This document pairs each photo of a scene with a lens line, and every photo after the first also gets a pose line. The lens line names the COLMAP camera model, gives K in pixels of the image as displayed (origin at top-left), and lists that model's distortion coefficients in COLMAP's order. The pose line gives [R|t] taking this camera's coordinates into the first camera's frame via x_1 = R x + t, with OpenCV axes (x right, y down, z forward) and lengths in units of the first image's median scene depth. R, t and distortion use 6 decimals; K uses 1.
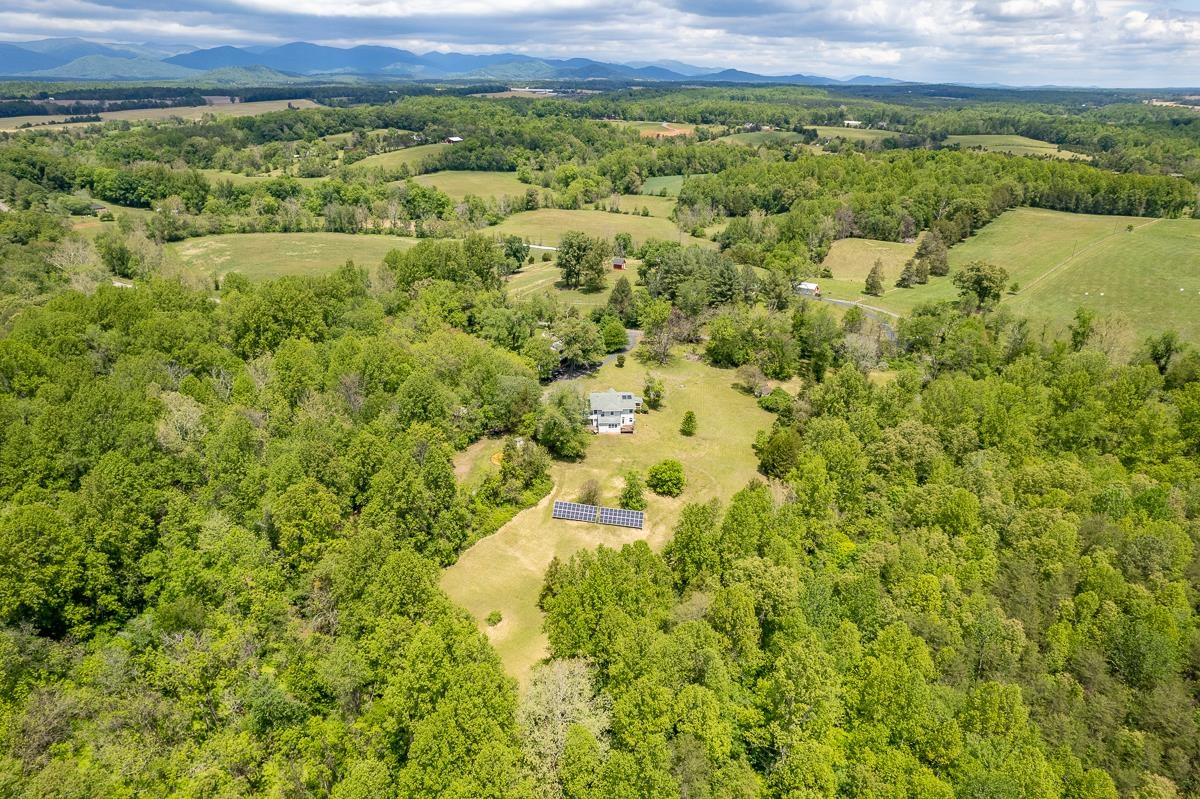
lens RADIAL K [[774.4, 0, 603.3], [0, 774.4, 400.3], [0, 0, 1]] dist [-0.079528, 0.073884]
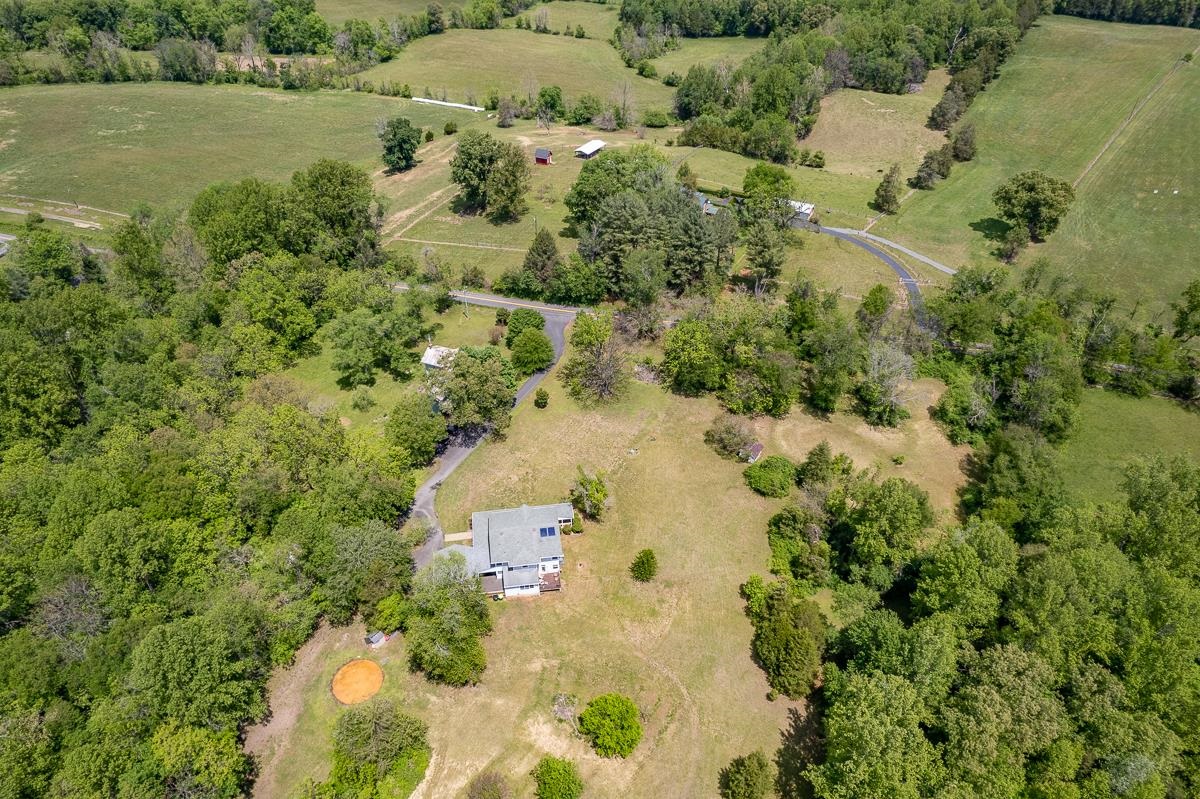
lens RADIAL K [[774.4, 0, 603.3], [0, 774.4, 400.3], [0, 0, 1]] dist [-0.079528, 0.073884]
pose [[0.997192, -0.049977, 0.055768, 0.017129], [0.032861, 0.961222, 0.273810, -0.103402], [-0.067289, -0.271209, 0.960166, 0.153011]]
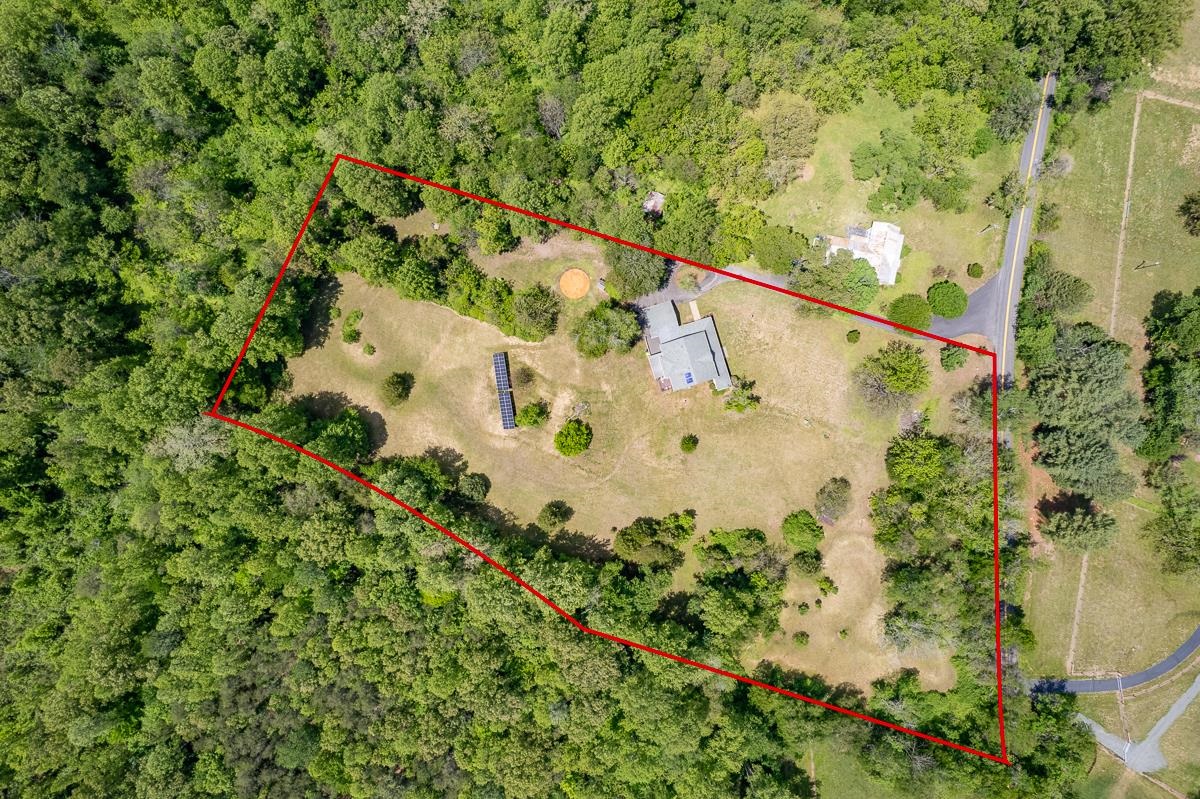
lens RADIAL K [[774.4, 0, 603.3], [0, 774.4, 400.3], [0, 0, 1]] dist [-0.079528, 0.073884]
pose [[0.226560, 0.973982, -0.005340, 0.014133], [-0.374653, 0.092207, 0.922569, -0.296931], [0.899058, -0.207017, 0.385796, 0.203043]]
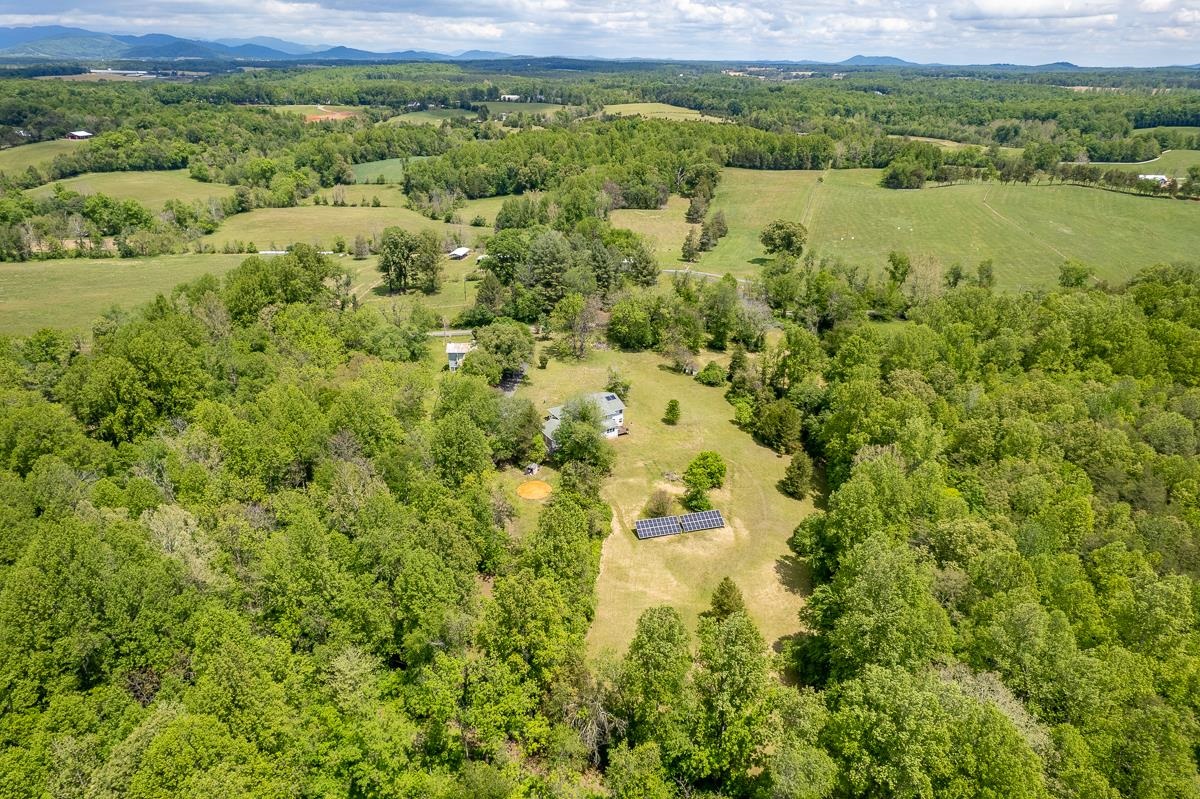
lens RADIAL K [[774.4, 0, 603.3], [0, 774.4, 400.3], [0, 0, 1]] dist [-0.079528, 0.073884]
pose [[0.893851, -0.186068, 0.407933, -0.134047], [0.175133, 0.982438, 0.064366, -0.023339], [-0.412746, 0.013909, 0.910740, 0.052542]]
